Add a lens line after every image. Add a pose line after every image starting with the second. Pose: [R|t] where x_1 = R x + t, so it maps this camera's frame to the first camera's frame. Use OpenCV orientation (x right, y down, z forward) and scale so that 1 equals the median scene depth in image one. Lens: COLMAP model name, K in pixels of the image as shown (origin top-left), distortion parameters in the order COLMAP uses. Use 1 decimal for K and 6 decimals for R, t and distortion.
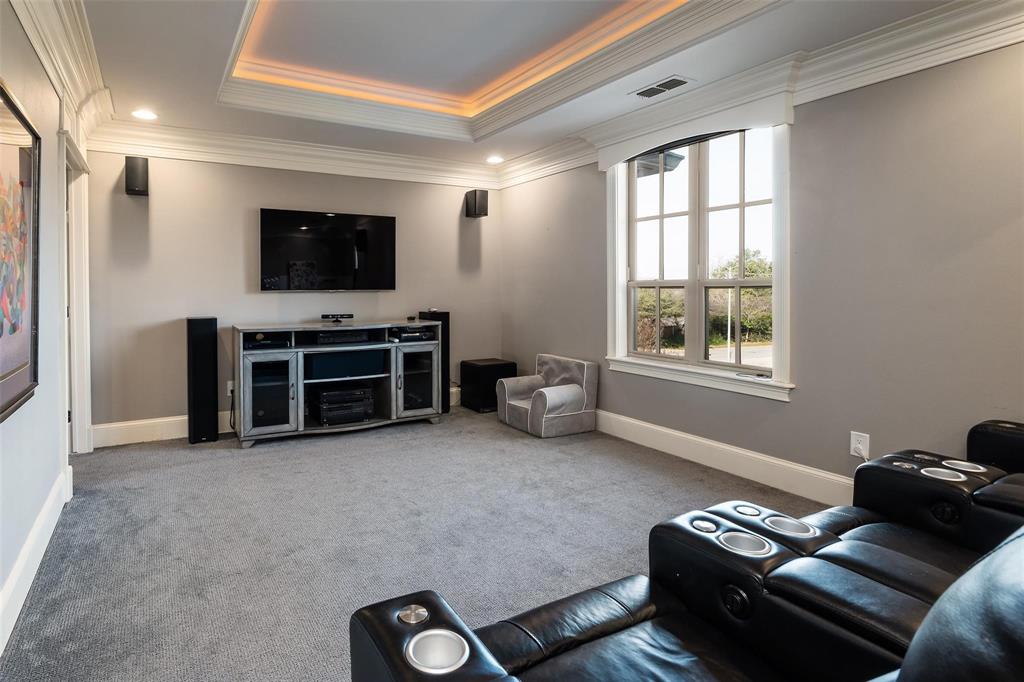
lens RADIAL K [[549.8, 0, 512.0], [0, 549.8, 341.0], [0, 0, 1]] dist [-0.002023, -0.000029]
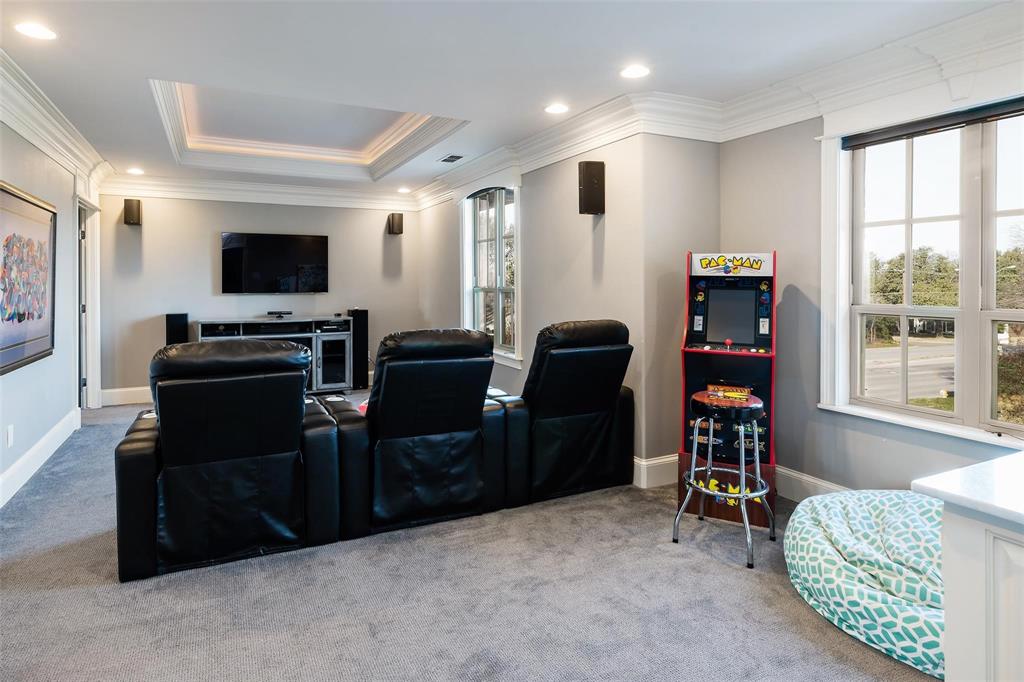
lens RADIAL K [[589.8, 0, 512.0], [0, 589.8, 341.0], [0, 0, 1]] dist [-0.004197, -0.003354]
pose [[0.996029, 0.008371, -0.088640, 0.384815], [-0.008599, 0.999961, -0.002190, 0.022027], [0.088618, 0.002944, 0.996061, -0.377104]]
